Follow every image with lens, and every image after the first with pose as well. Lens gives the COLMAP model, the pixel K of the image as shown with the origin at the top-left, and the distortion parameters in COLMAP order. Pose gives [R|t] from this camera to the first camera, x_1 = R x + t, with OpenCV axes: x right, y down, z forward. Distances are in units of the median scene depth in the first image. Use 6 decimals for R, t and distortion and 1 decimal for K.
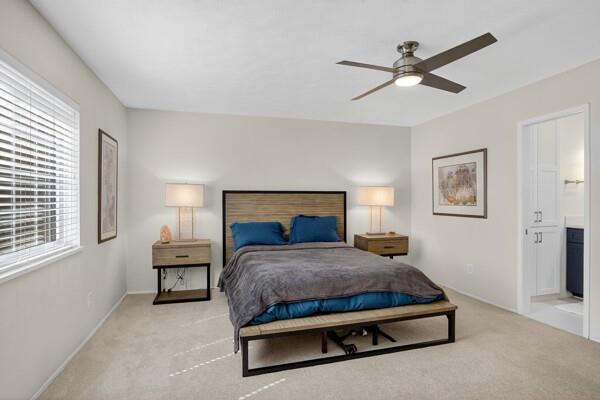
lens RADIAL K [[338.4, 0, 301.5], [0, 338.4, 200.5], [0, 0, 1]] dist [0.001595, 0.000283]
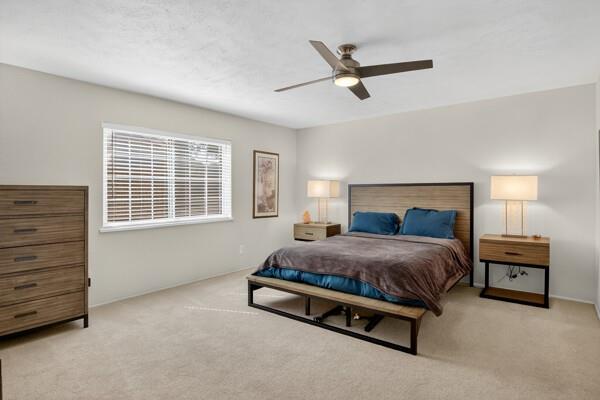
lens RADIAL K [[326.7, 0, 298.0], [0, 326.7, 194.7], [0, 0, 1]] dist [-0.001649, -0.000263]
pose [[0.565129, 0.005727, -0.824983, 0.639597], [-0.001322, 0.999981, 0.006036, -0.000955], [0.825002, -0.002321, 0.565126, 0.179133]]
